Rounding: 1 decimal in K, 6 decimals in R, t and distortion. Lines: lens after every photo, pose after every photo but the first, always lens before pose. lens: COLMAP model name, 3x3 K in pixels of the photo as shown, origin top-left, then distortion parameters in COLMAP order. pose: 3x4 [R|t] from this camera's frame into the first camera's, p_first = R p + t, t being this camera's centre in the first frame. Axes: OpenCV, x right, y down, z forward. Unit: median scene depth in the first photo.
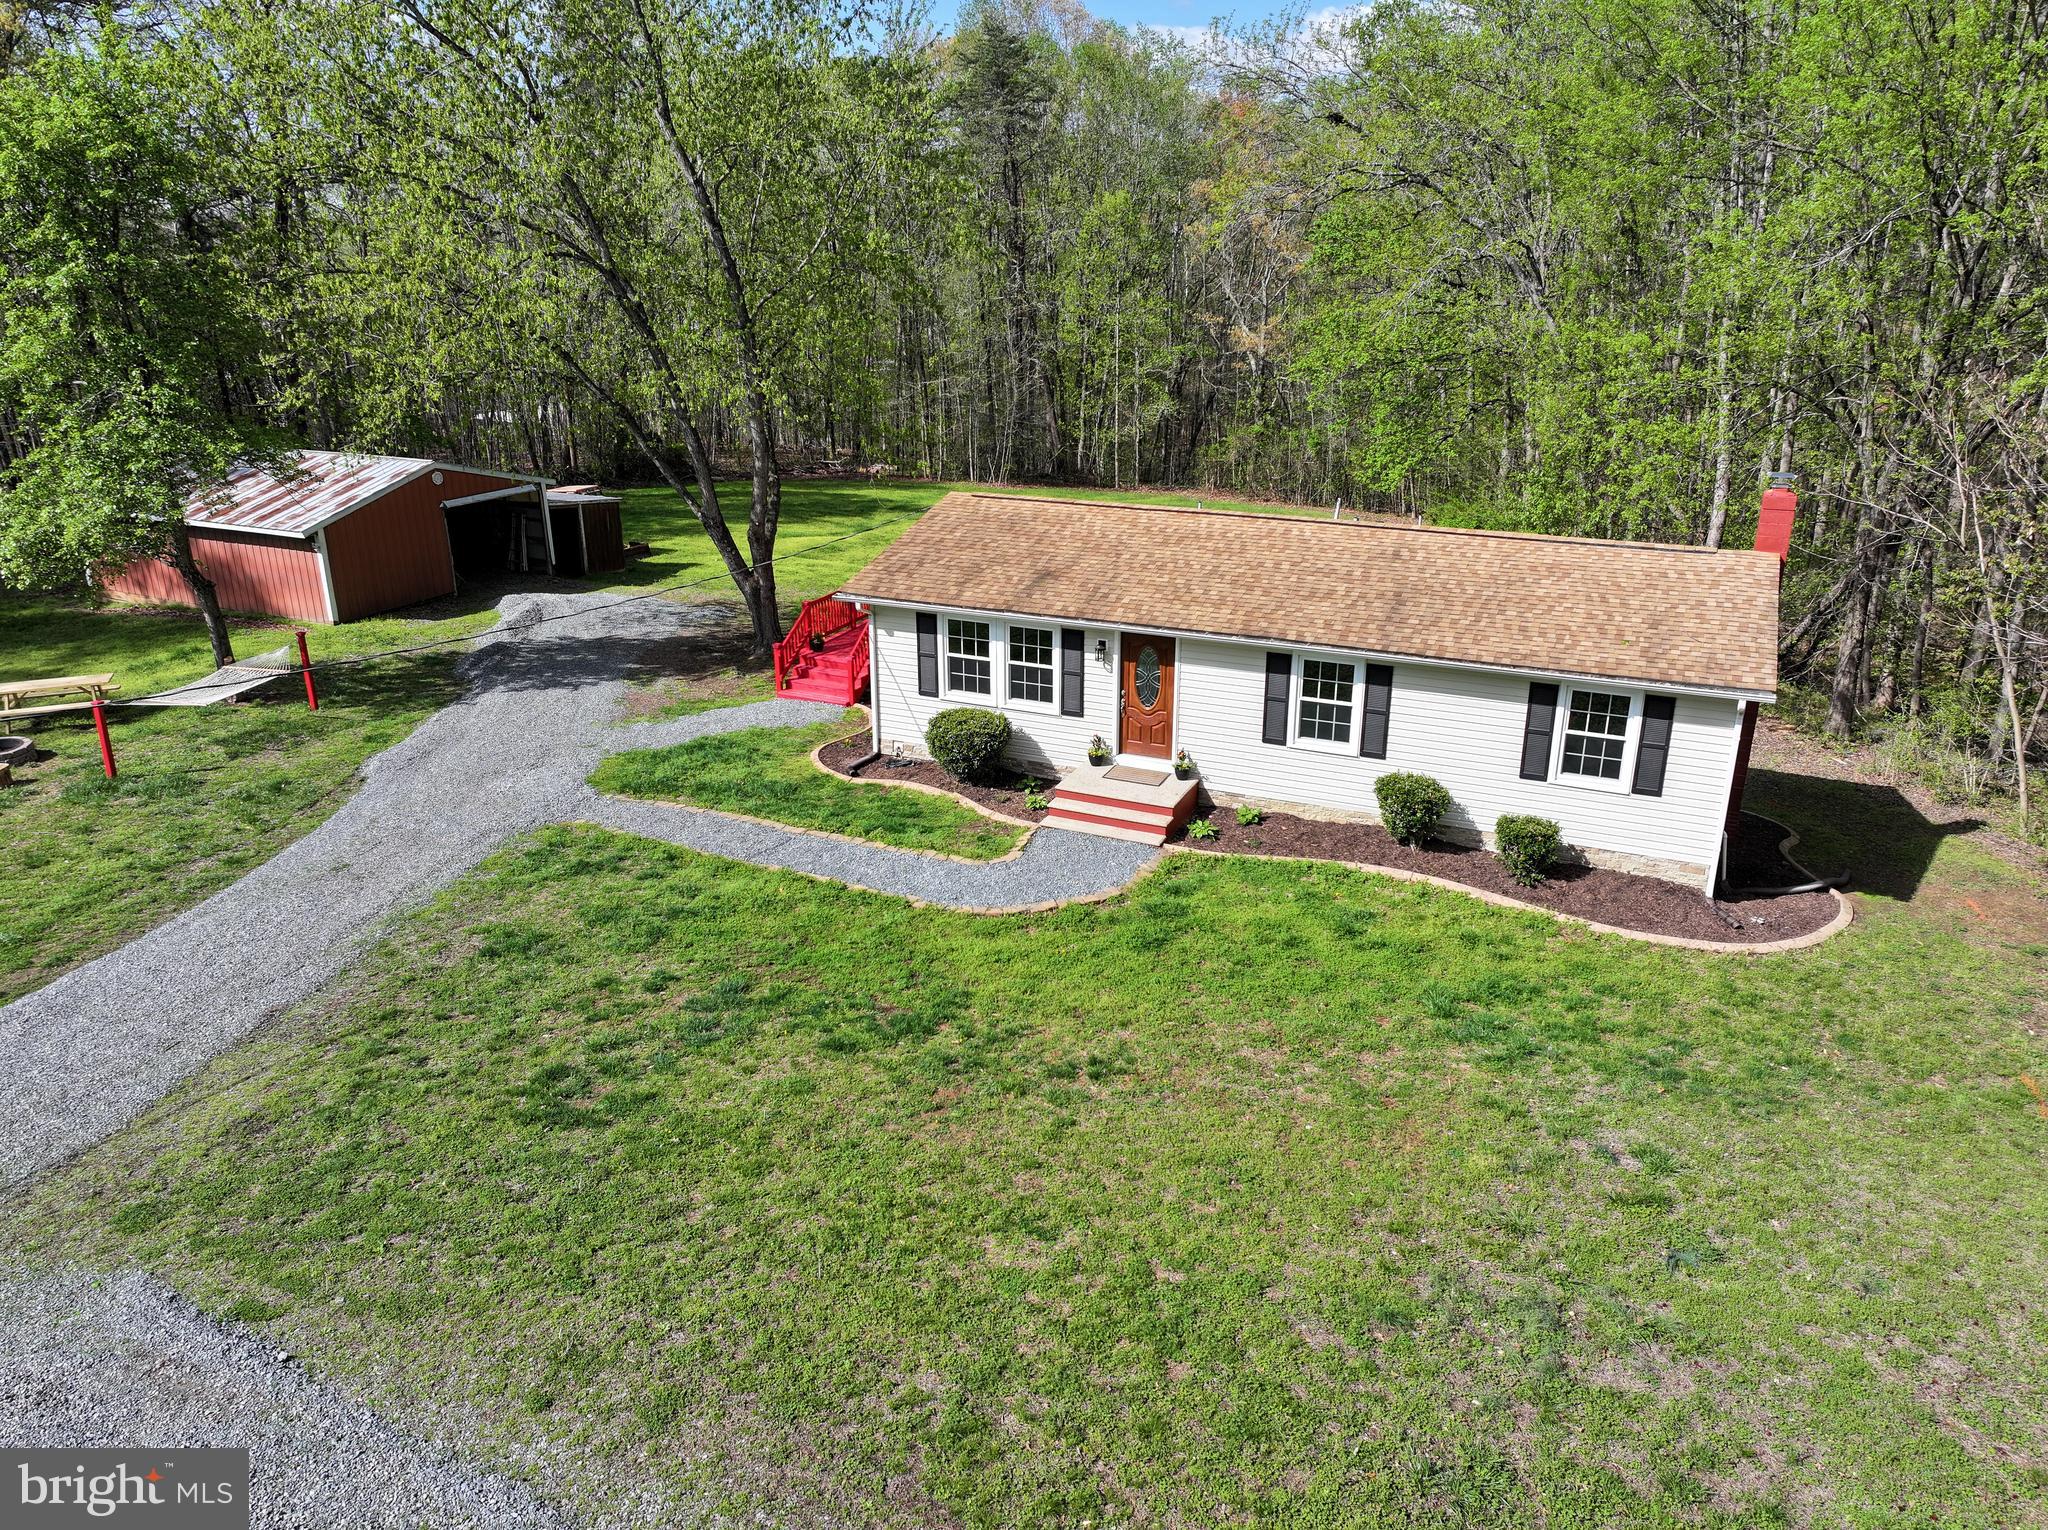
lens RADIAL K [[1418.5, 0, 1039.0], [0, 1418.5, 769.9], [0, 0, 1]] dist [0.010000, 0.007071]
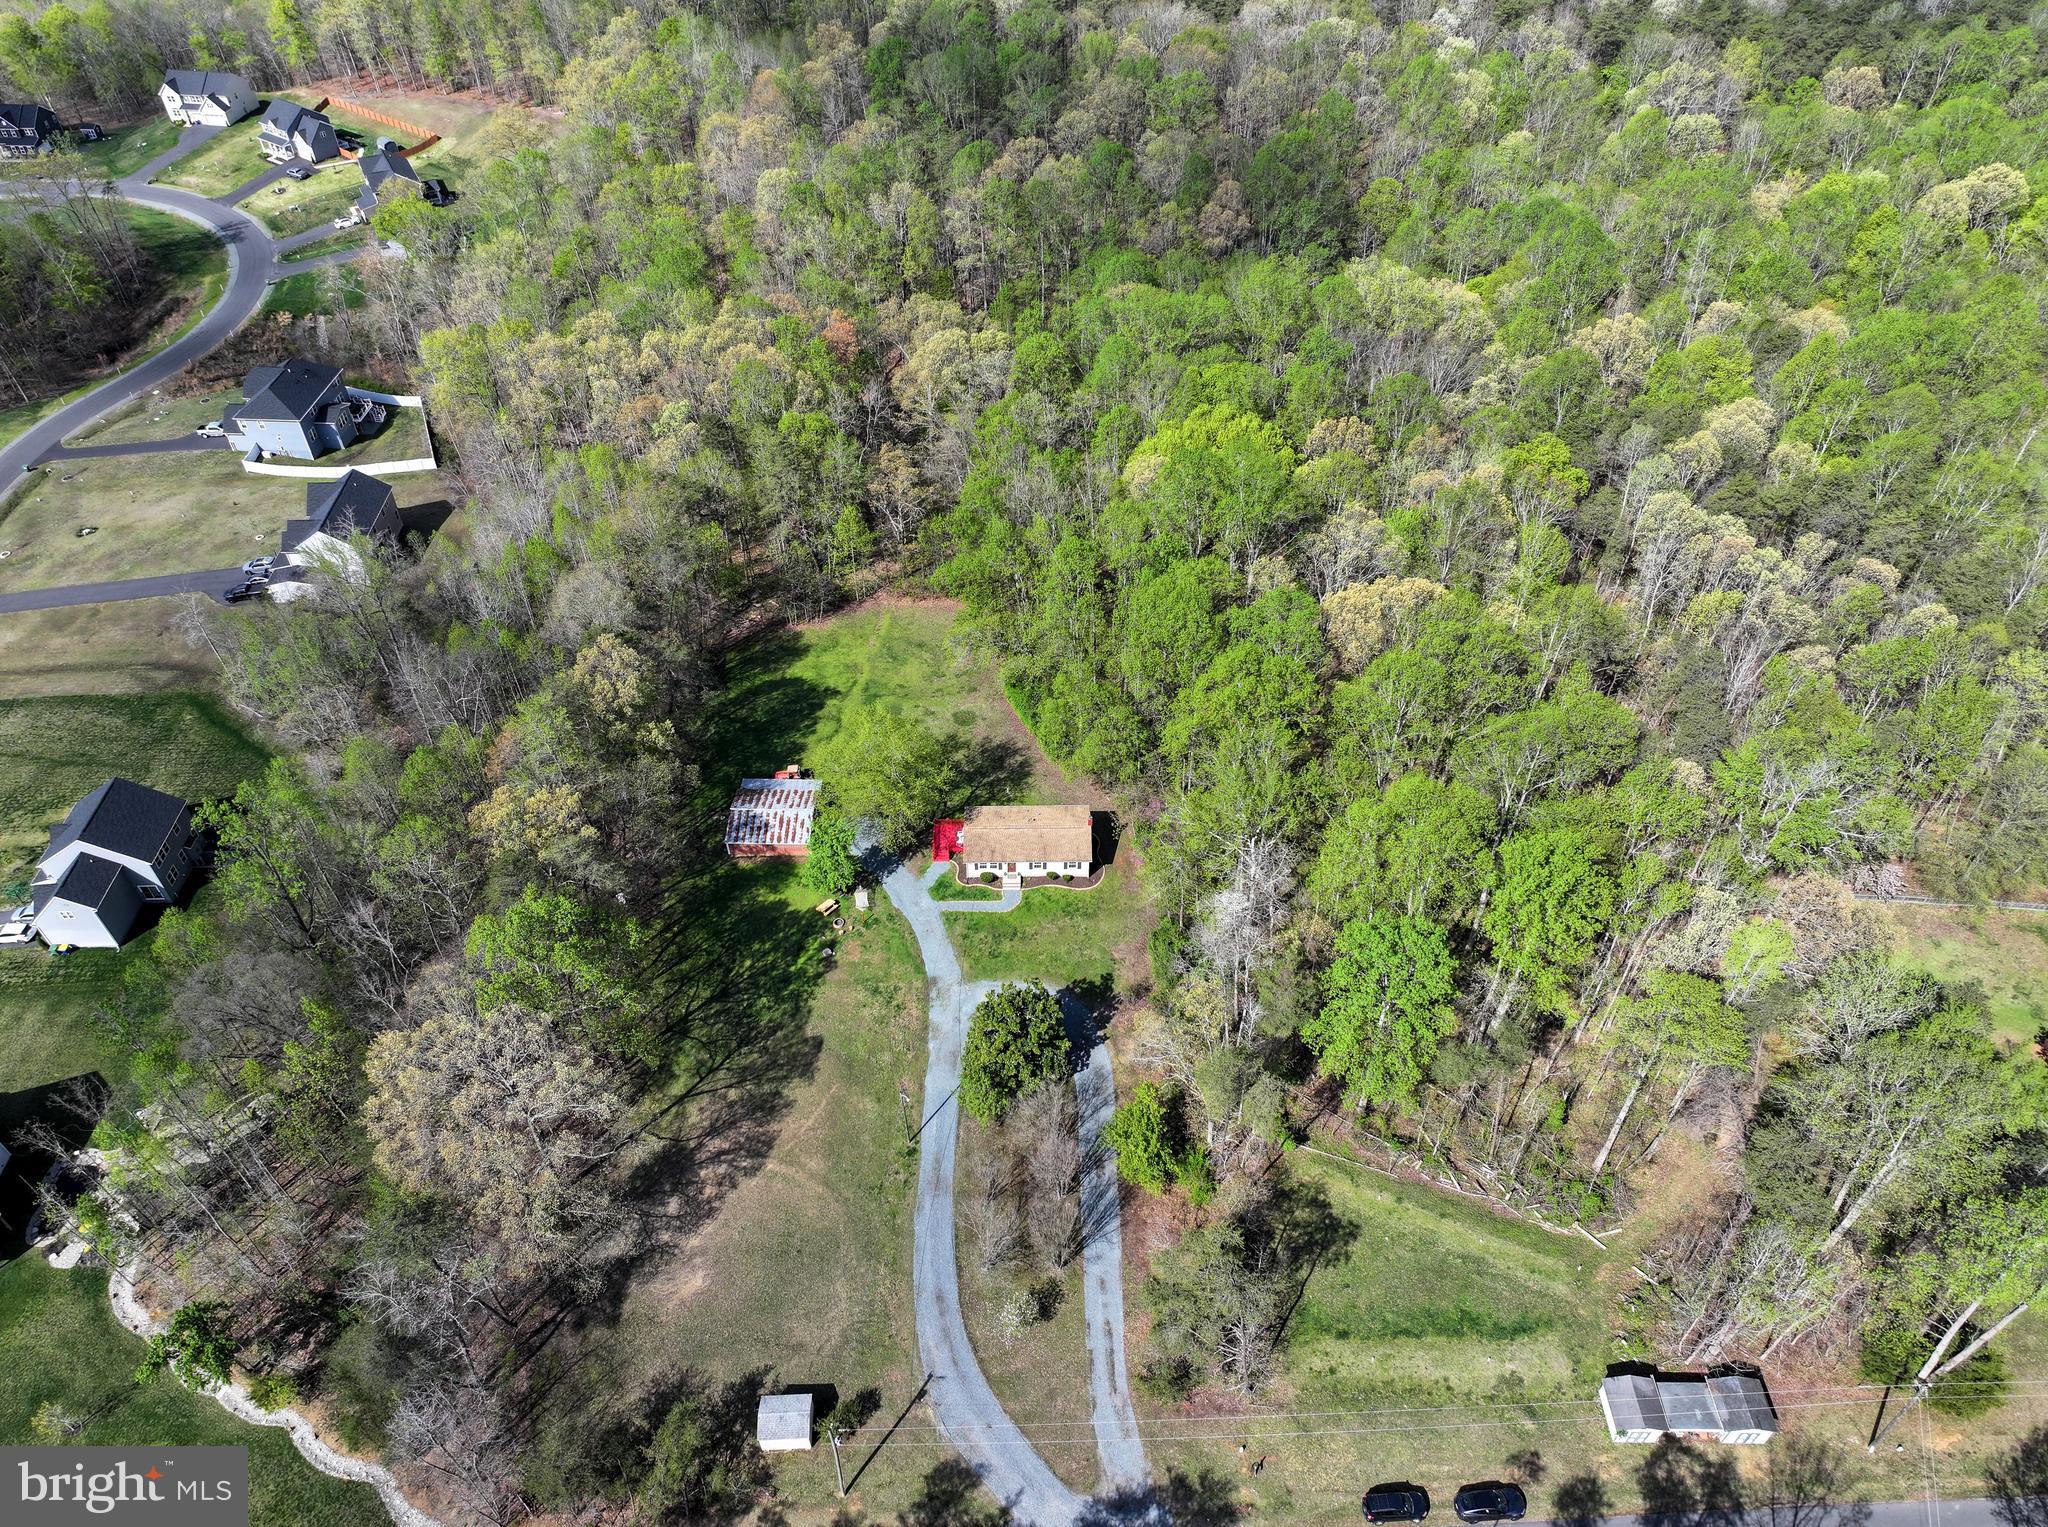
lens RADIAL K [[1418.5, 0, 1026.7], [0, 1418.5, 770.0], [0, 0, 1]] dist [0.010000, 0.007071]
pose [[0.911340, -0.290209, 0.291955, -1.803442], [0.144770, 0.889867, 0.432642, -3.573713], [-0.385358, -0.352018, 0.852985, -4.927846]]
